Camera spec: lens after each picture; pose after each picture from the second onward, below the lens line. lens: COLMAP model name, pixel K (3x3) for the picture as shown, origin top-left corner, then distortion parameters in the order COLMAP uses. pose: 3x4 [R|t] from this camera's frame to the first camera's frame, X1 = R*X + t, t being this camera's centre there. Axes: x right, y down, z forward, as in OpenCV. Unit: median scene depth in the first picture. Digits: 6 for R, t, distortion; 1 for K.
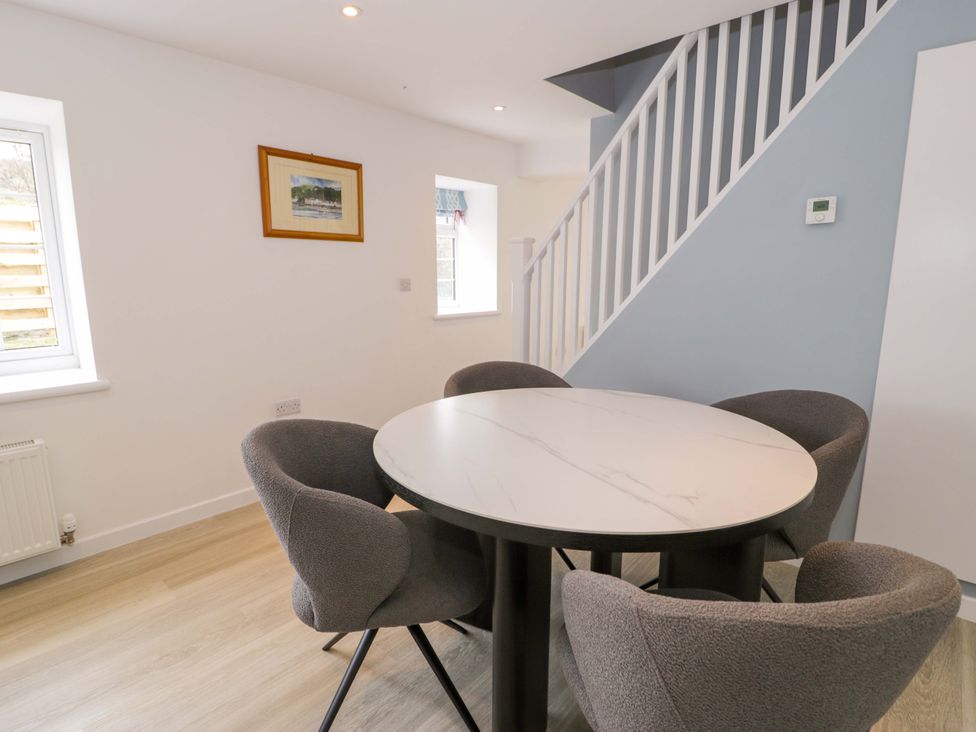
lens RADIAL K [[507.2, 0, 486.5], [0, 507.2, 365.6], [0, 0, 1]] dist [0.000569, -0.012837]
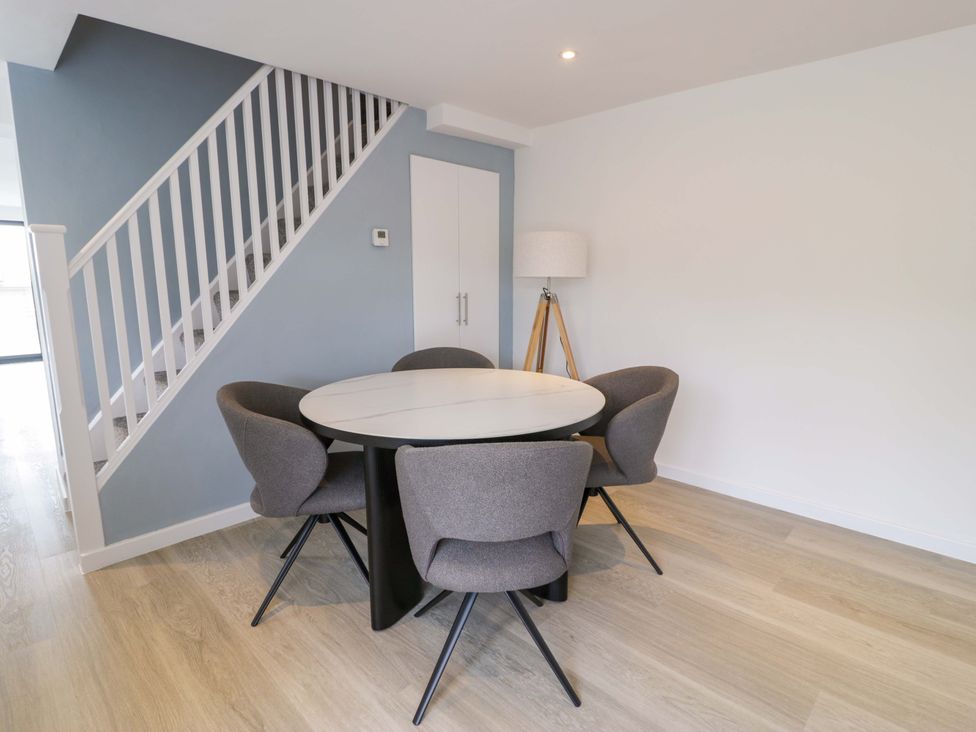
lens RADIAL K [[507.2, 0, 488.3], [0, 507.2, 363.6], [0, 0, 1]] dist [0.000569, -0.012837]
pose [[0.047241, -0.157148, 0.986445, -0.908389], [0.179896, 0.972738, 0.146349, -0.100558], [-0.982551, 0.170544, 0.074224, 0.629664]]
